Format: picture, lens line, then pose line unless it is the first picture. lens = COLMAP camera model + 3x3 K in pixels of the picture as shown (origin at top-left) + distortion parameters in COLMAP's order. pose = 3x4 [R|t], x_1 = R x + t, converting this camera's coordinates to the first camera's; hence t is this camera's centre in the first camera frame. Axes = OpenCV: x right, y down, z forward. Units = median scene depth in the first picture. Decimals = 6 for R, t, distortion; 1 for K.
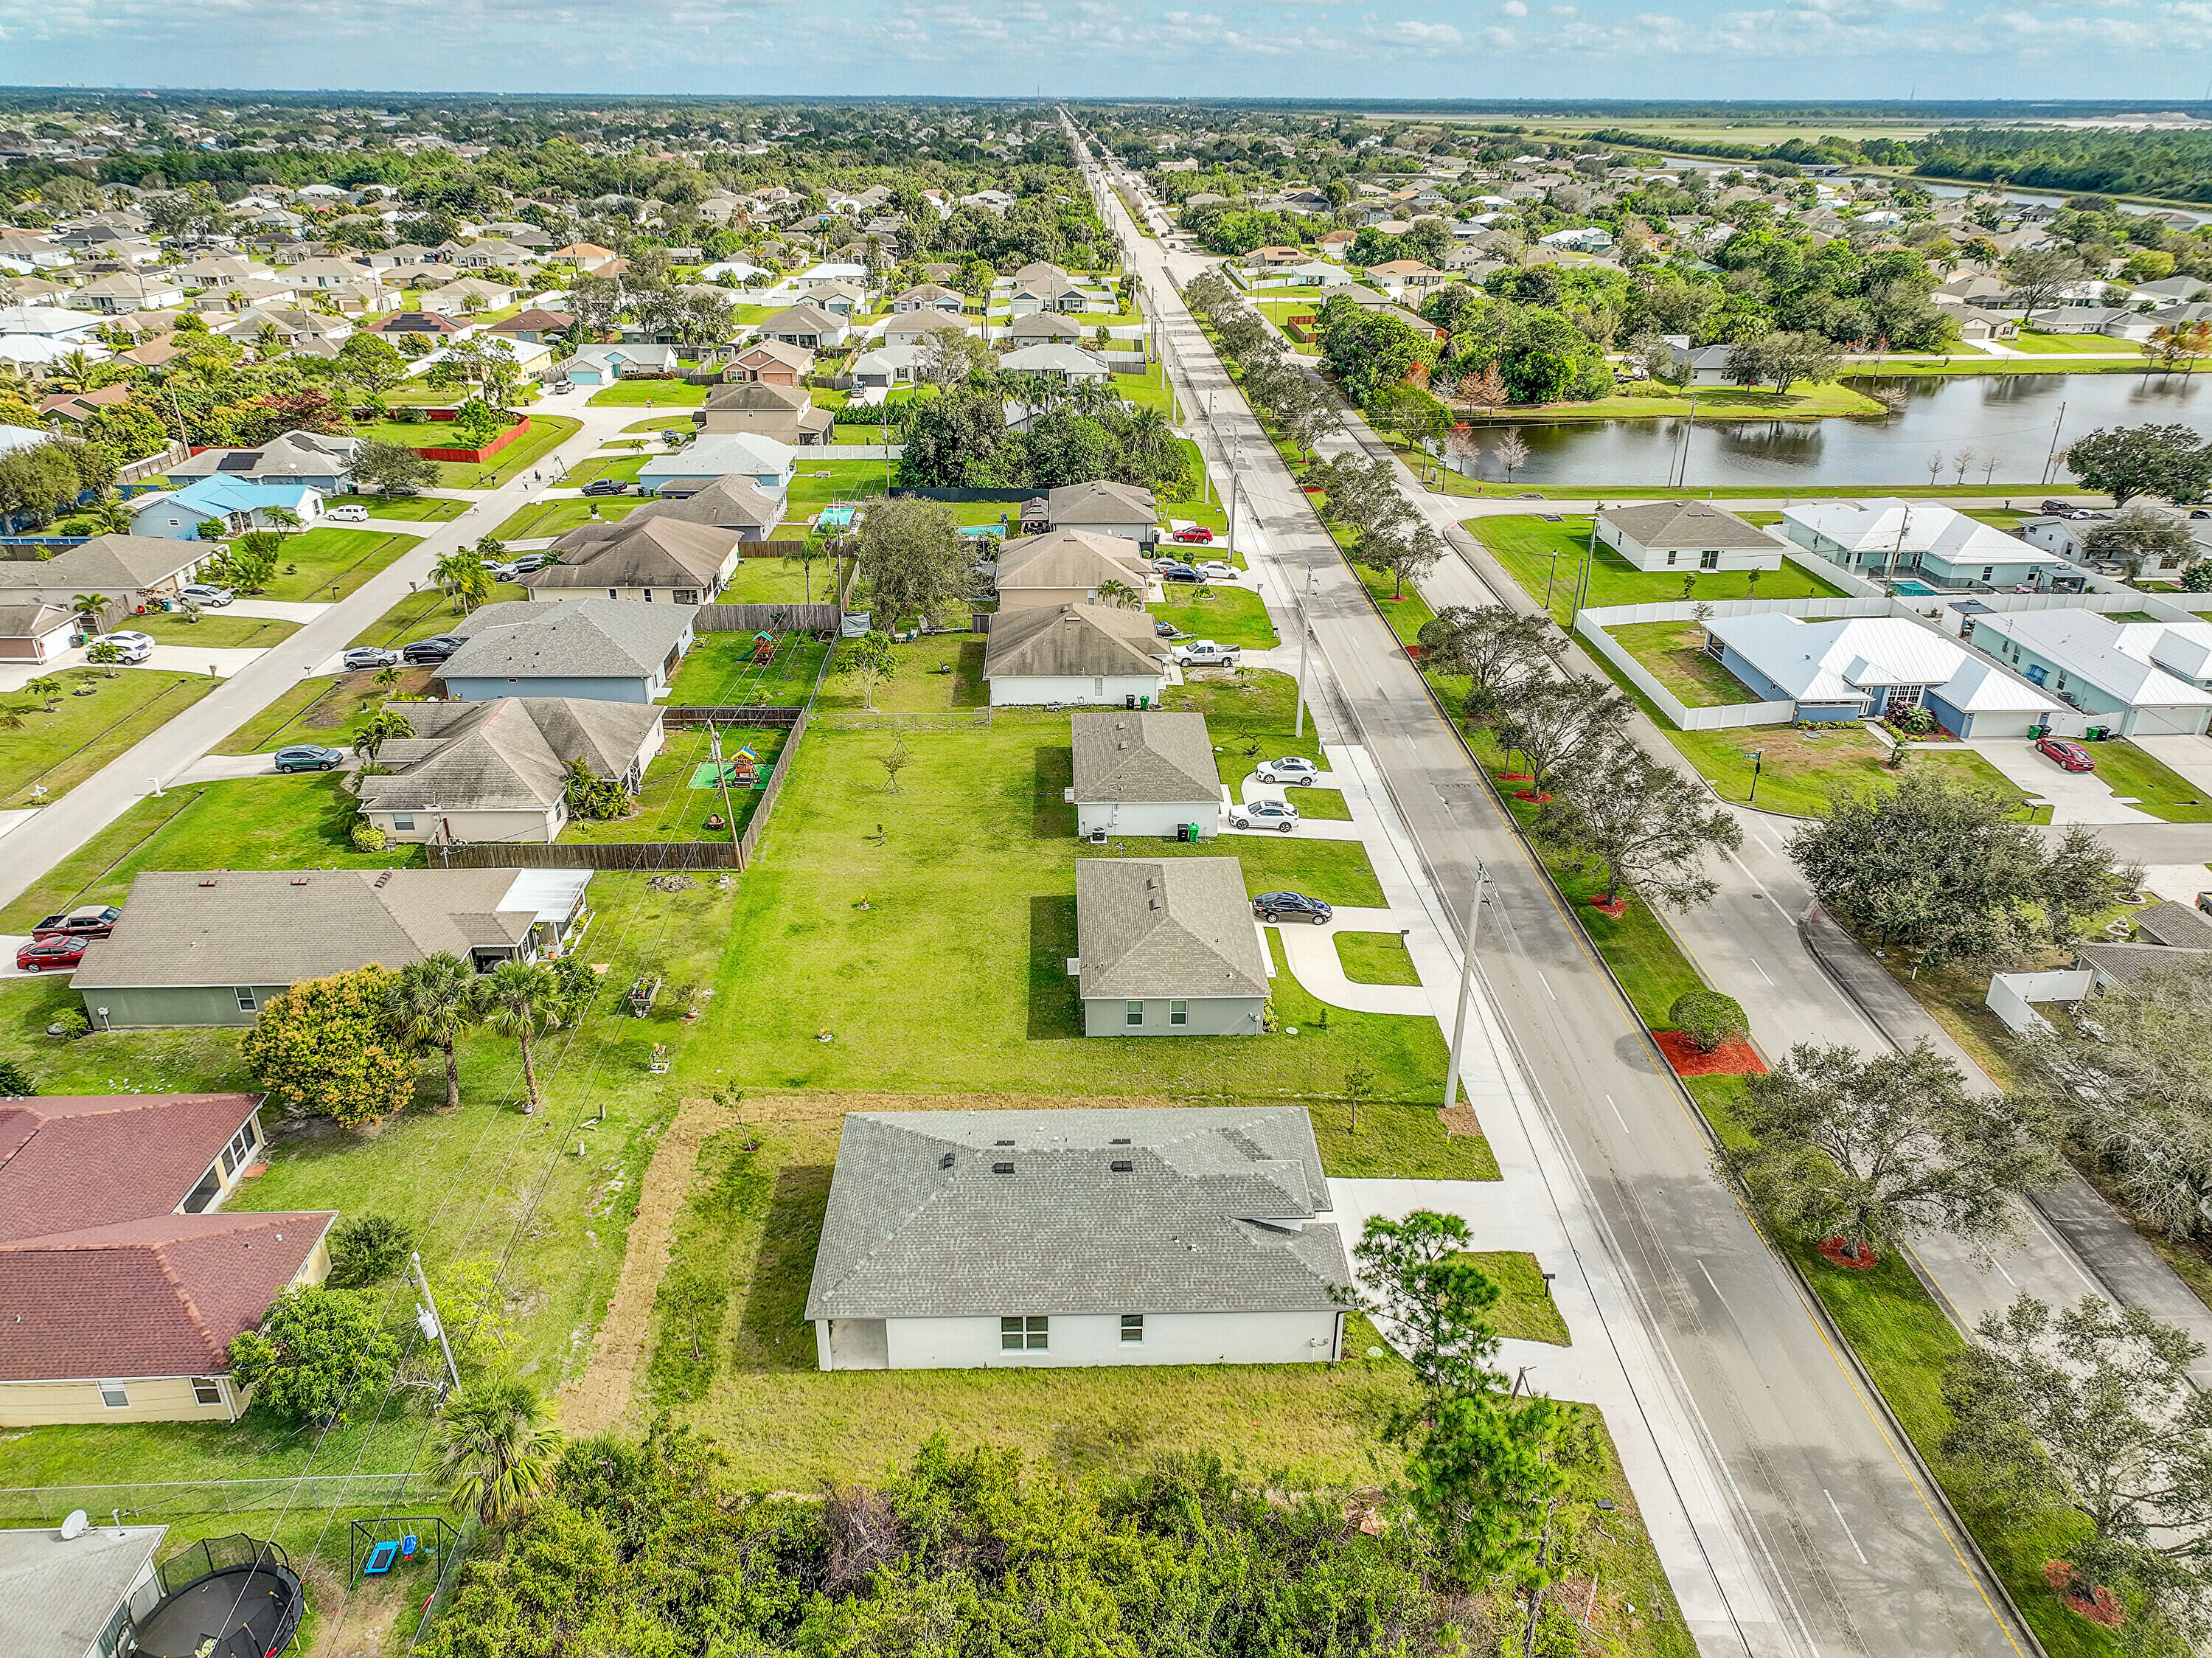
lens RADIAL K [[1552.4, 0, 1107.6], [0, 1552.4, 832.5], [0, 0, 1]] dist [-0.002585, 0.017454]
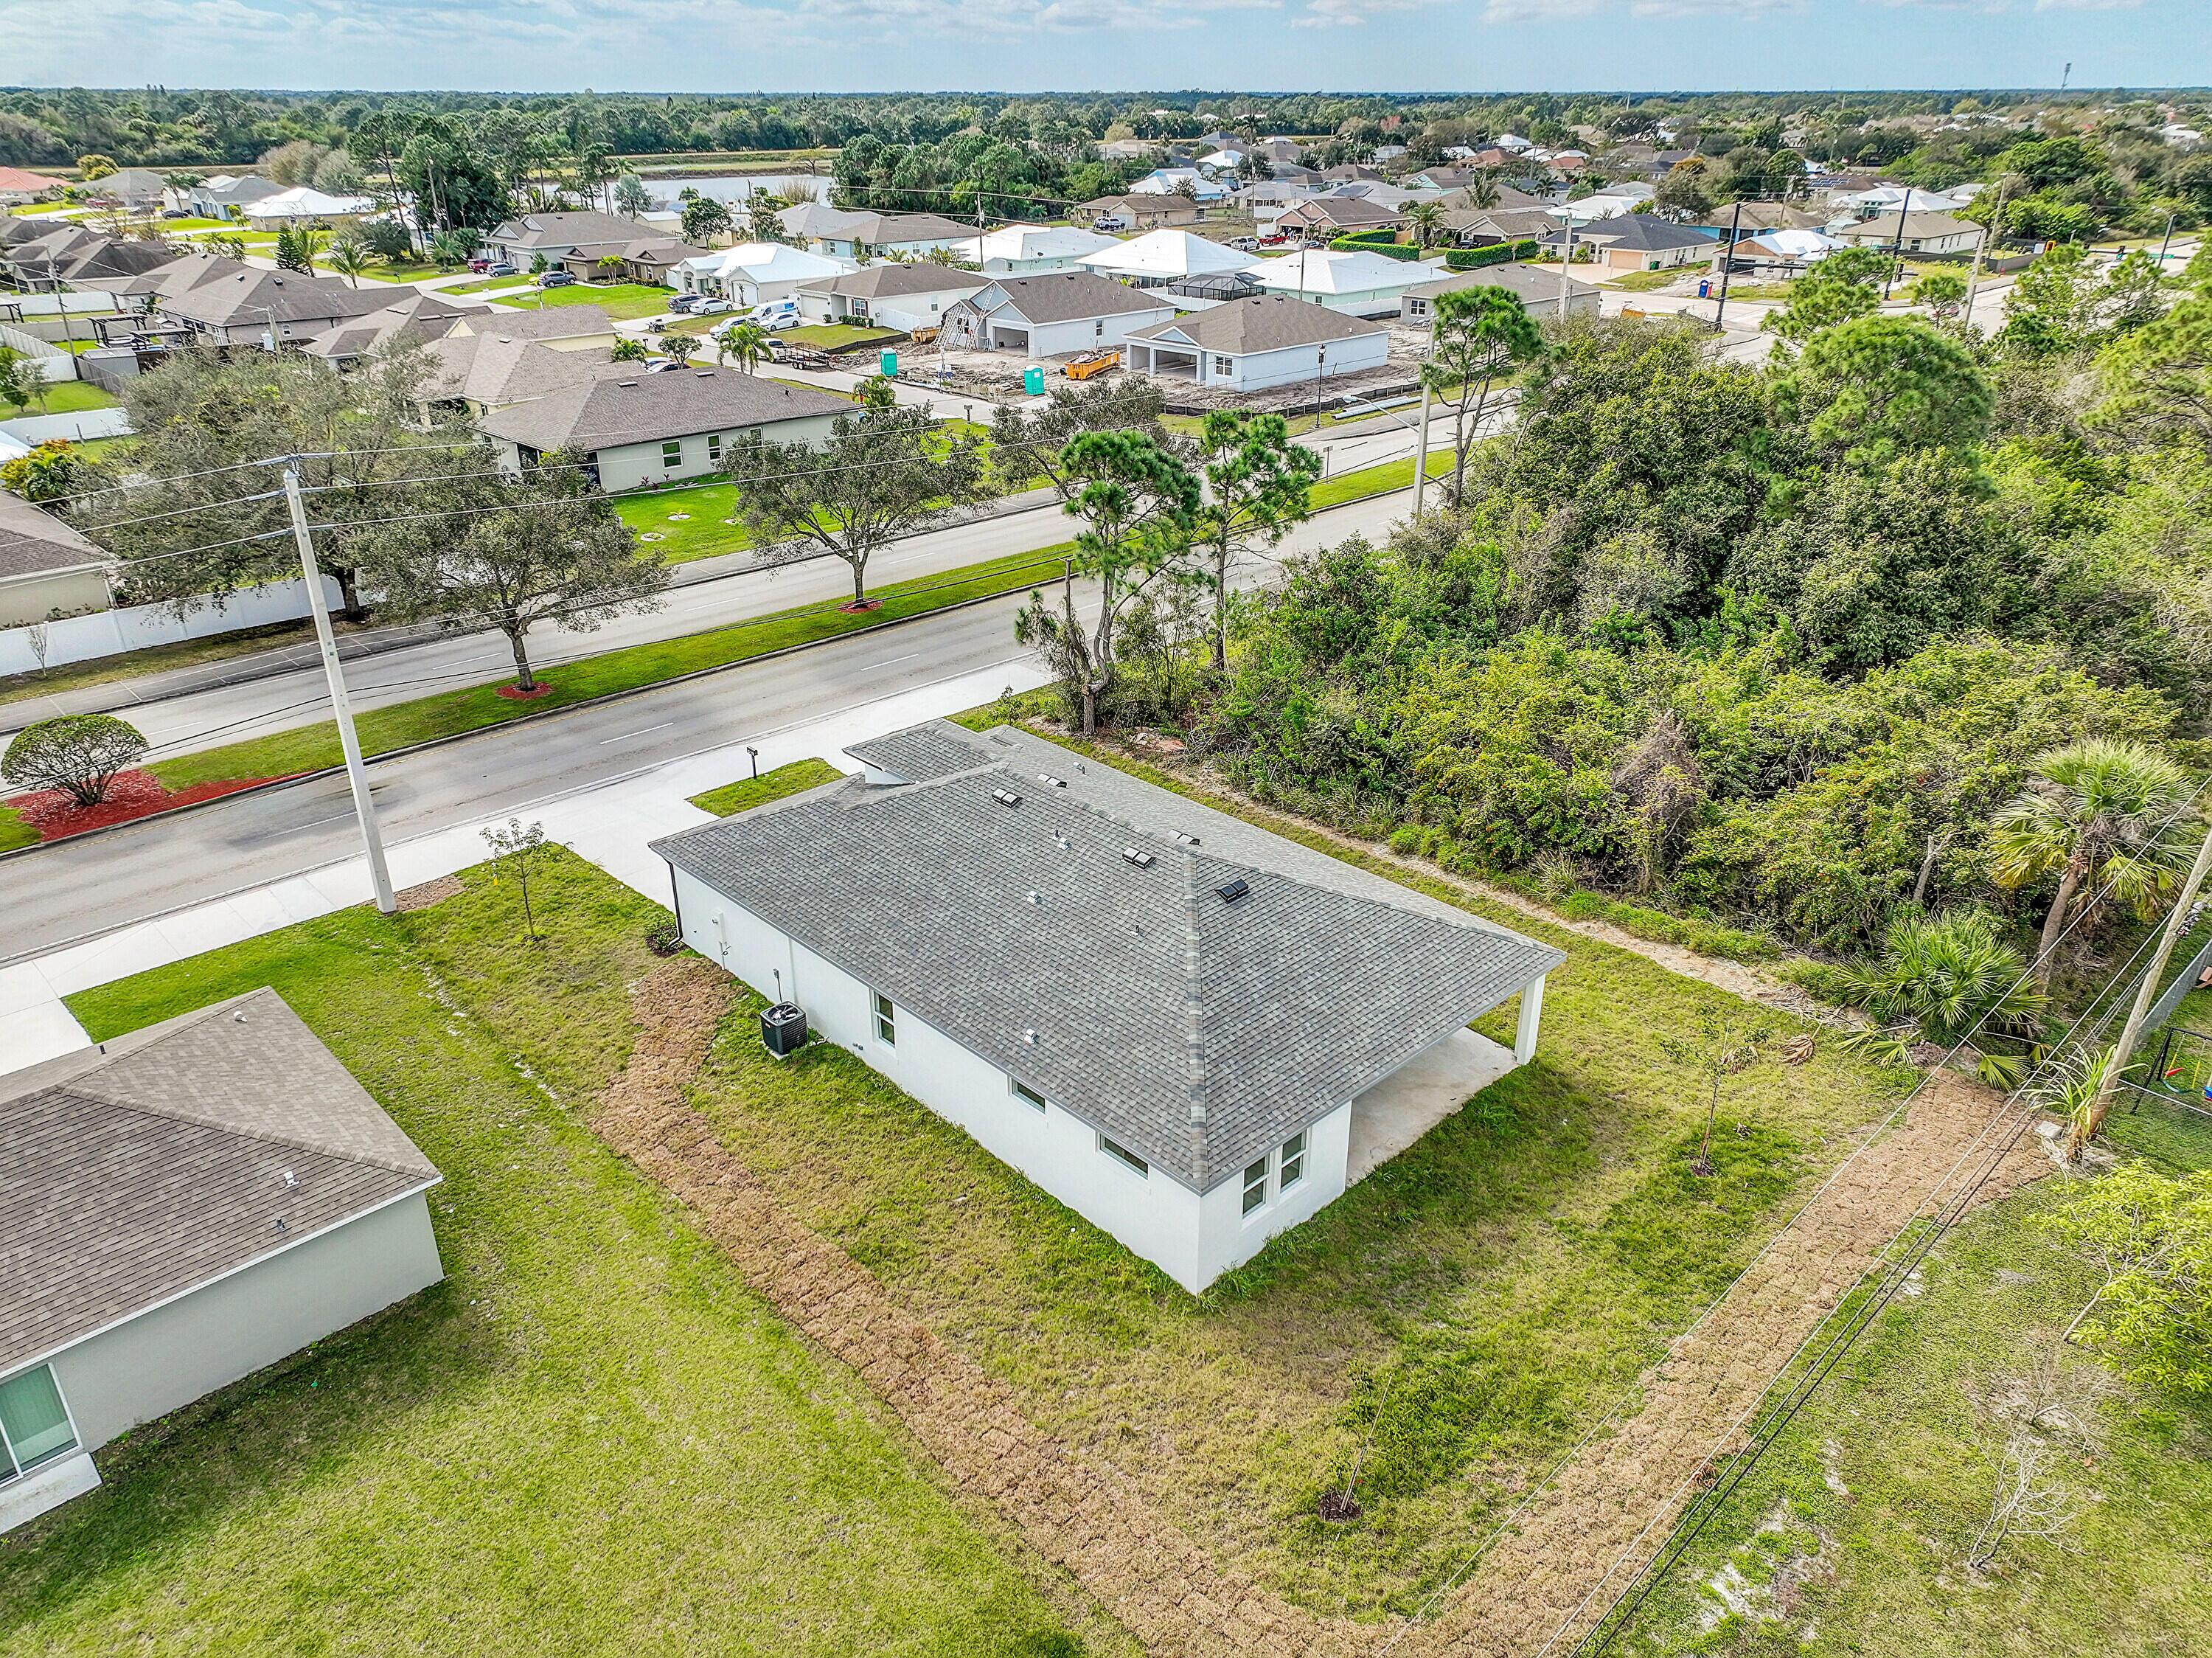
lens RADIAL K [[1552.4, 0, 1103.4], [0, 1552.4, 823.9], [0, 0, 1]] dist [-0.002585, 0.017454]
pose [[-0.667418, -0.322314, 0.671317, -0.281564], [0.317523, 0.692254, 0.648046, -0.117952], [-0.673596, 0.645677, -0.359681, 0.777015]]
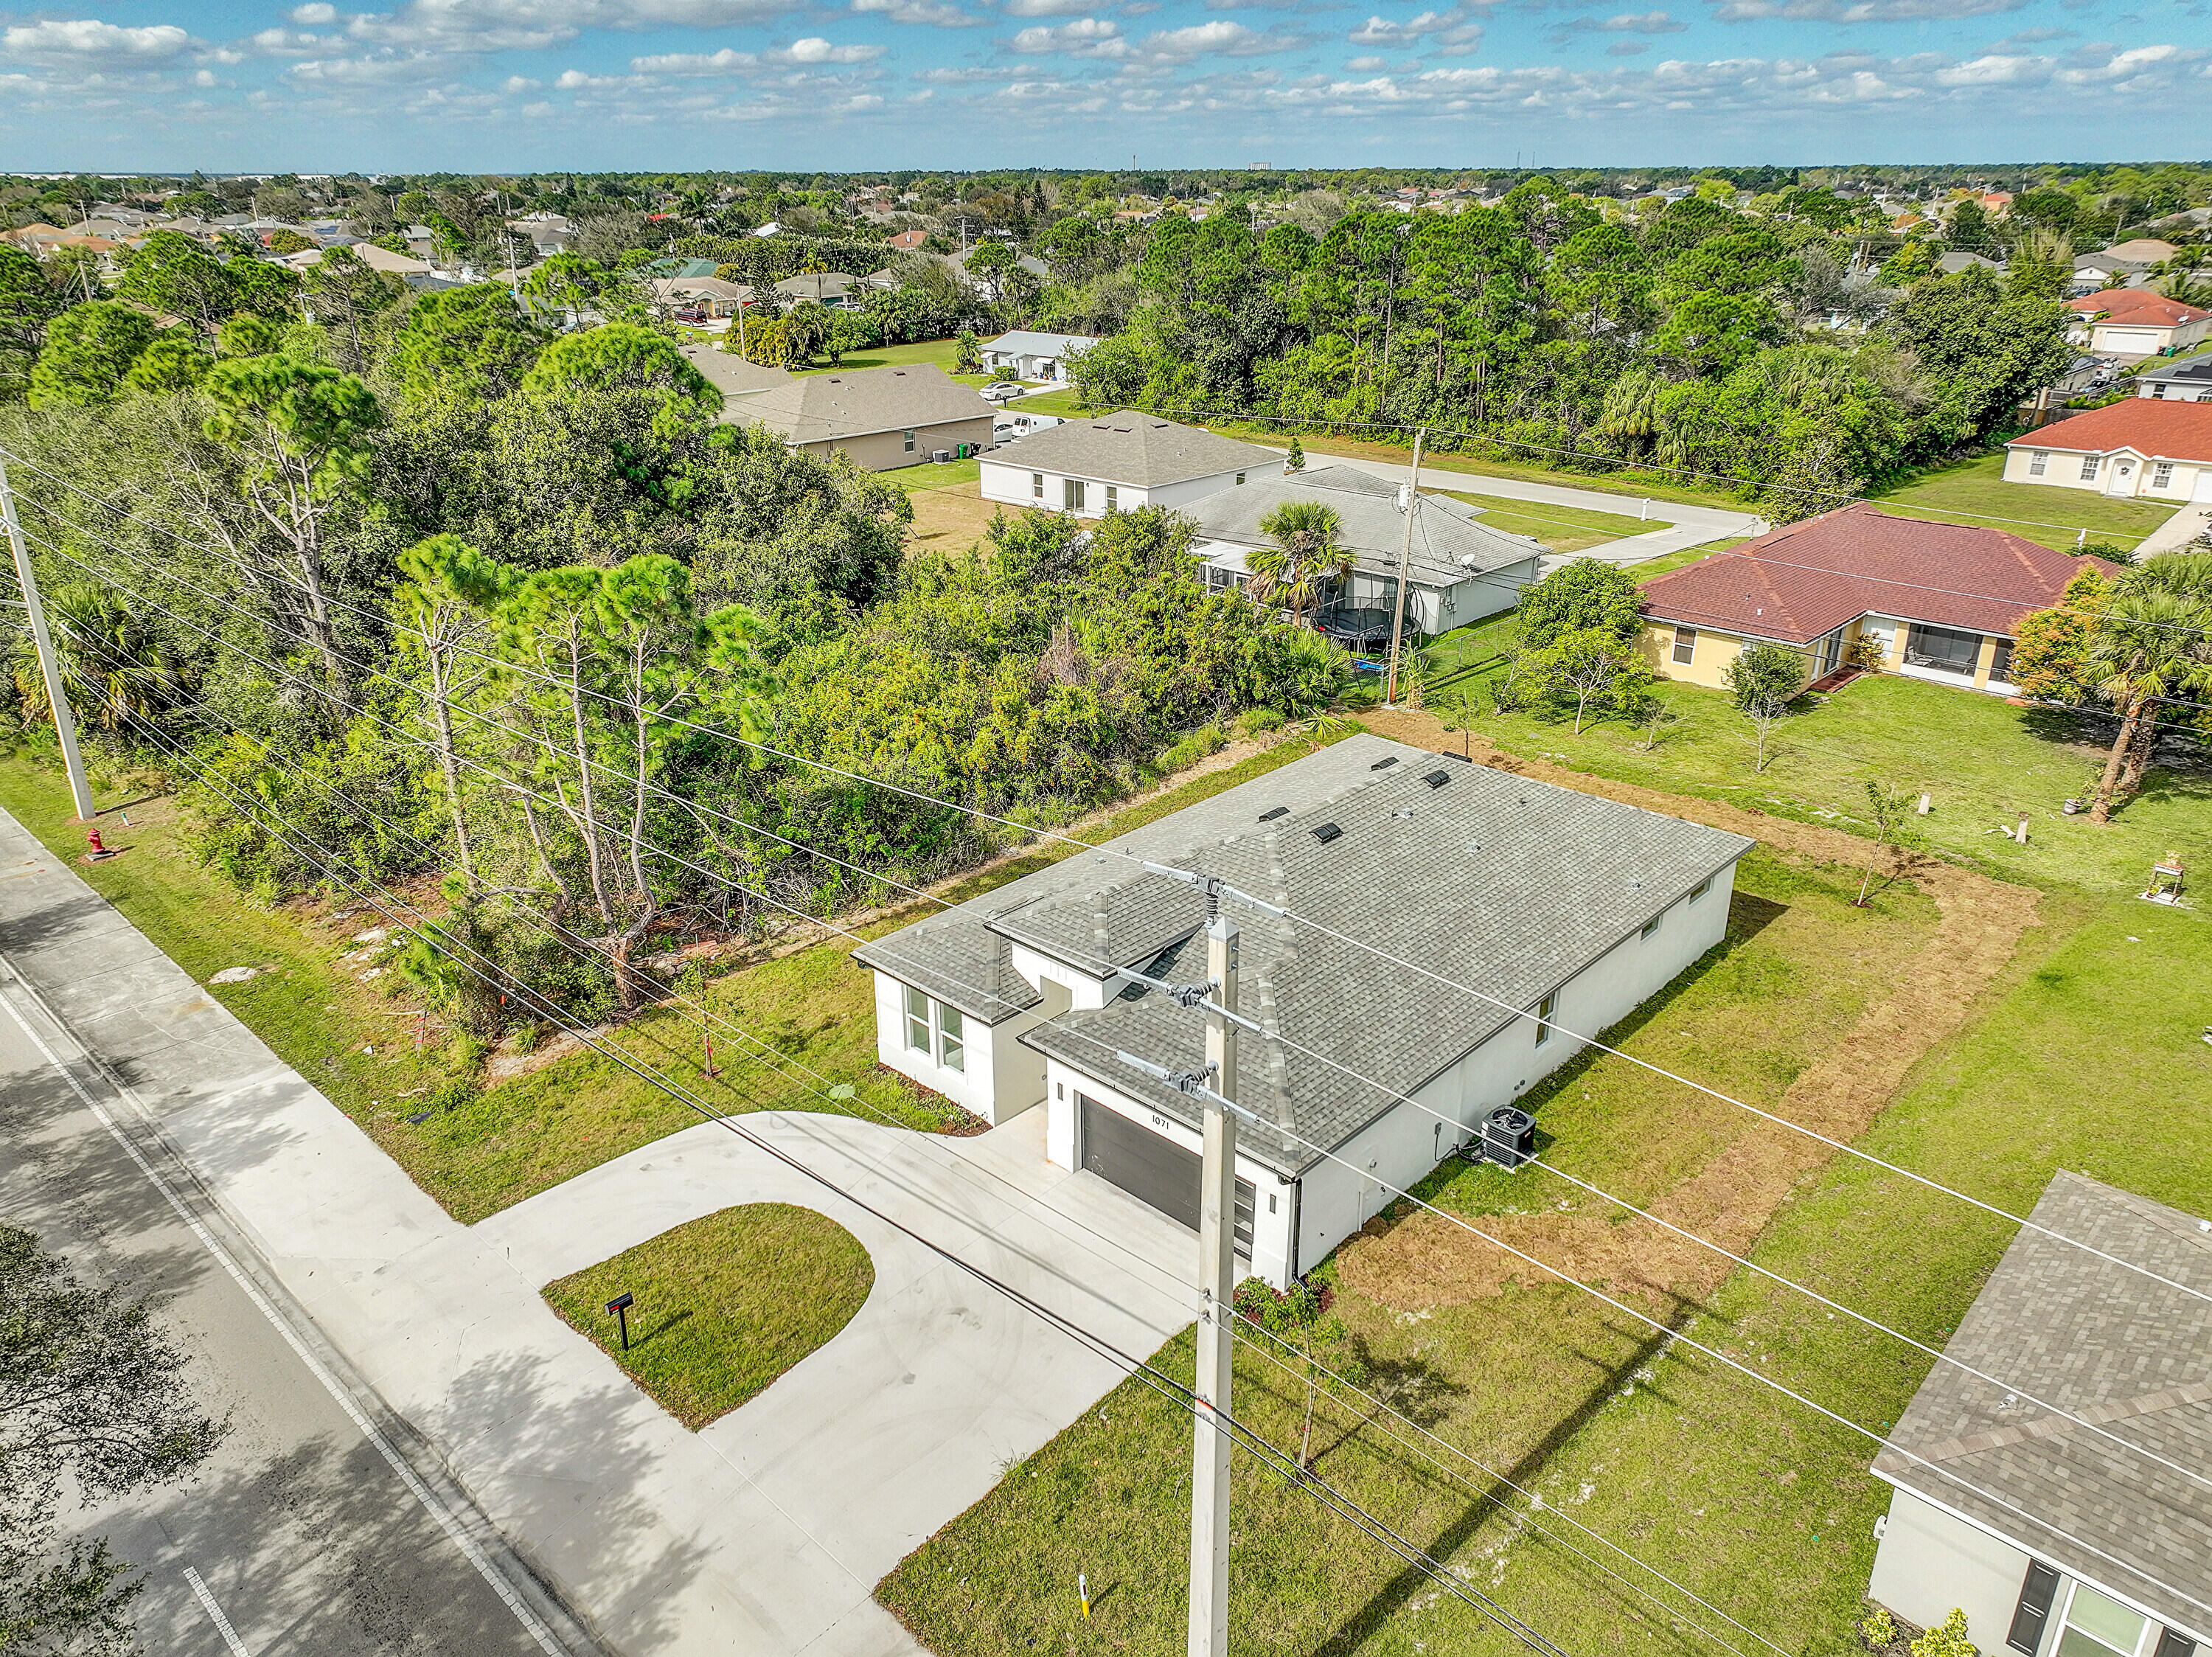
lens RADIAL K [[1552.3, 0, 1106.5], [0, 1552.3, 830.6], [0, 0, 1]] dist [-0.002585, 0.017454]
pose [[-0.709781, 0.272649, -0.649518, 0.282696], [-0.302840, 0.714391, 0.630819, -0.088892], [0.636002, 0.644443, -0.424492, 0.768711]]
